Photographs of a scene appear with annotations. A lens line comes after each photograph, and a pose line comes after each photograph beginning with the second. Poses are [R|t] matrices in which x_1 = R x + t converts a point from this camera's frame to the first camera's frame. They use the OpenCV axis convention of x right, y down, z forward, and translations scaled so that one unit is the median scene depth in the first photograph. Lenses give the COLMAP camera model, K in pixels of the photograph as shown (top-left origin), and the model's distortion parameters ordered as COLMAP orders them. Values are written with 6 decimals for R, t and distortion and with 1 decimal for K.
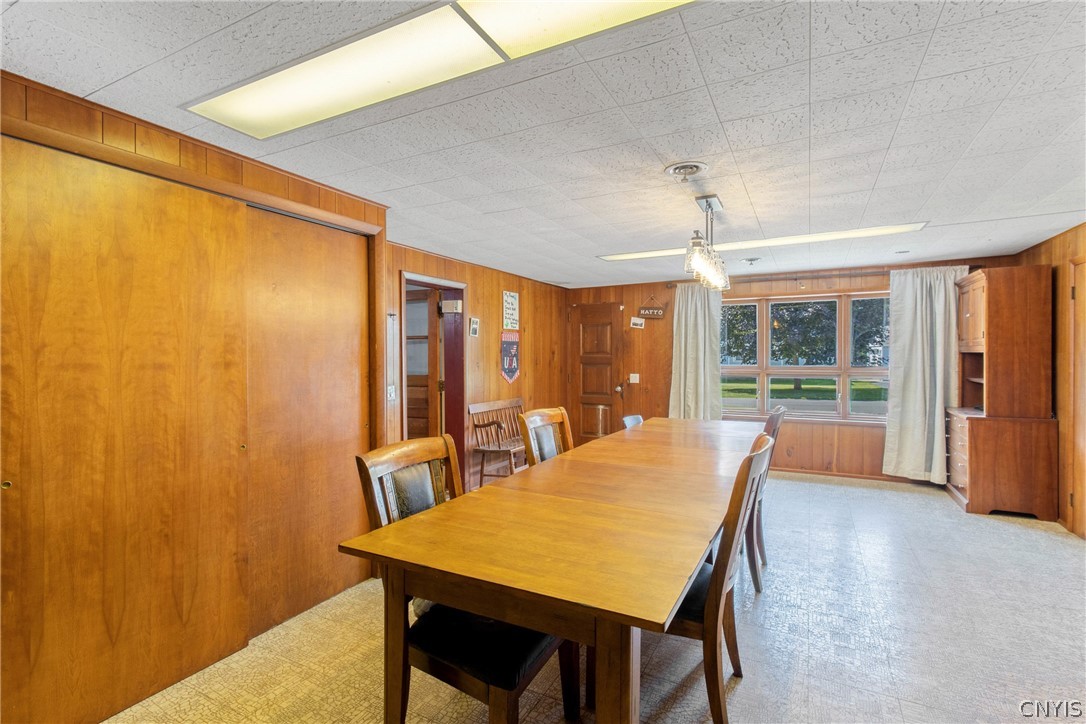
lens RADIAL K [[497.9, 0, 539.1], [0, 497.9, 360.2], [0, 0, 1]] dist [0.000877, 0.000624]
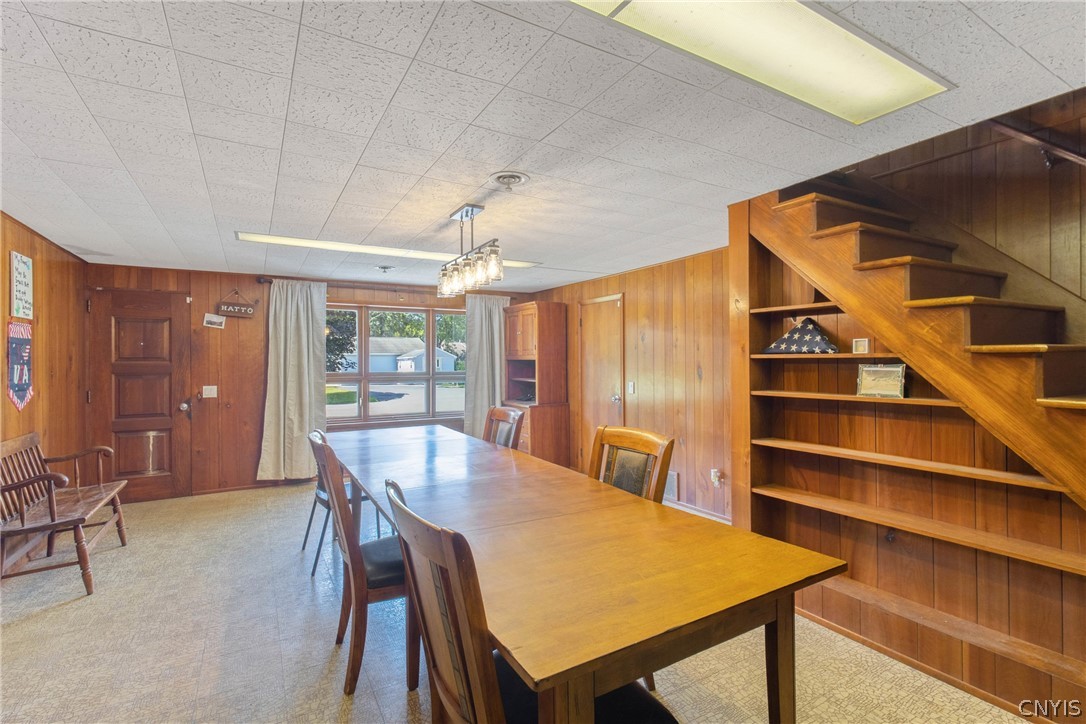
lens RADIAL K [[497.9, 0, 539.1], [0, 497.9, 360.2], [0, 0, 1]] dist [0.000877, 0.000624]
pose [[0.540927, 0.002781, 0.841065, -0.220541], [0.010825, 0.999889, -0.010269, 0.000711], [-0.841000, 0.014660, 0.540837, 0.164396]]
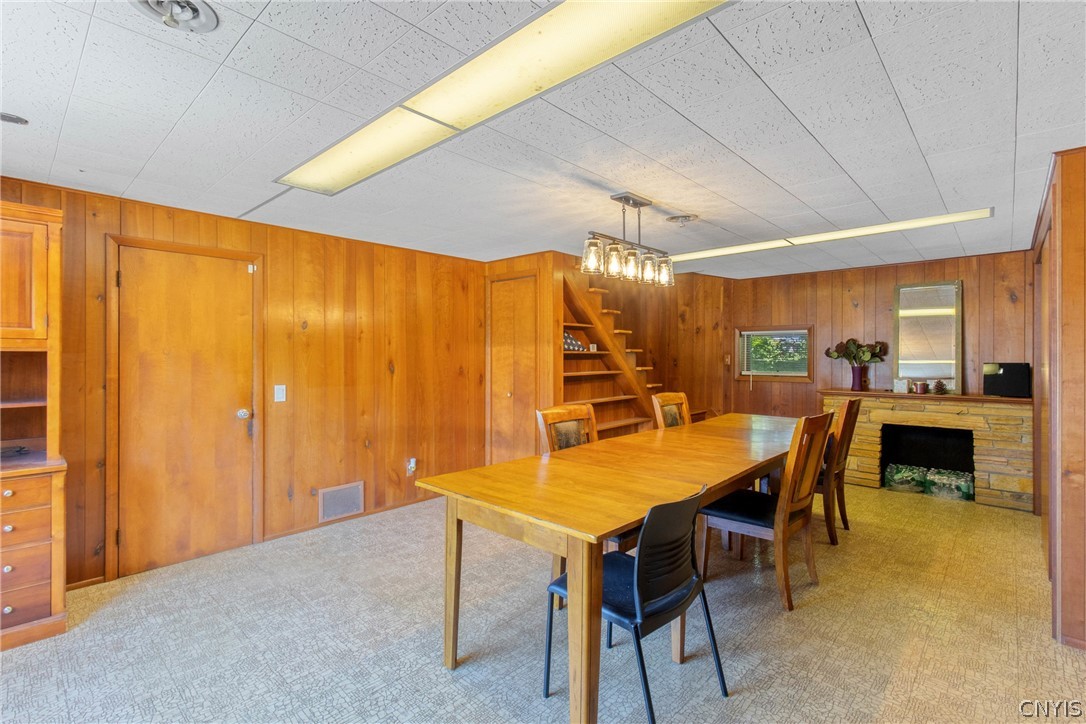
lens RADIAL K [[505.8, 0, 539.9], [0, 505.8, 352.8], [0, 0, 1]] dist [0.001718, 0.000346]
pose [[-0.964181, 0.004476, 0.265208, 0.126219], [0.006744, 0.999948, 0.007642, -0.011148], [-0.265160, 0.009157, -0.964161, 1.013589]]
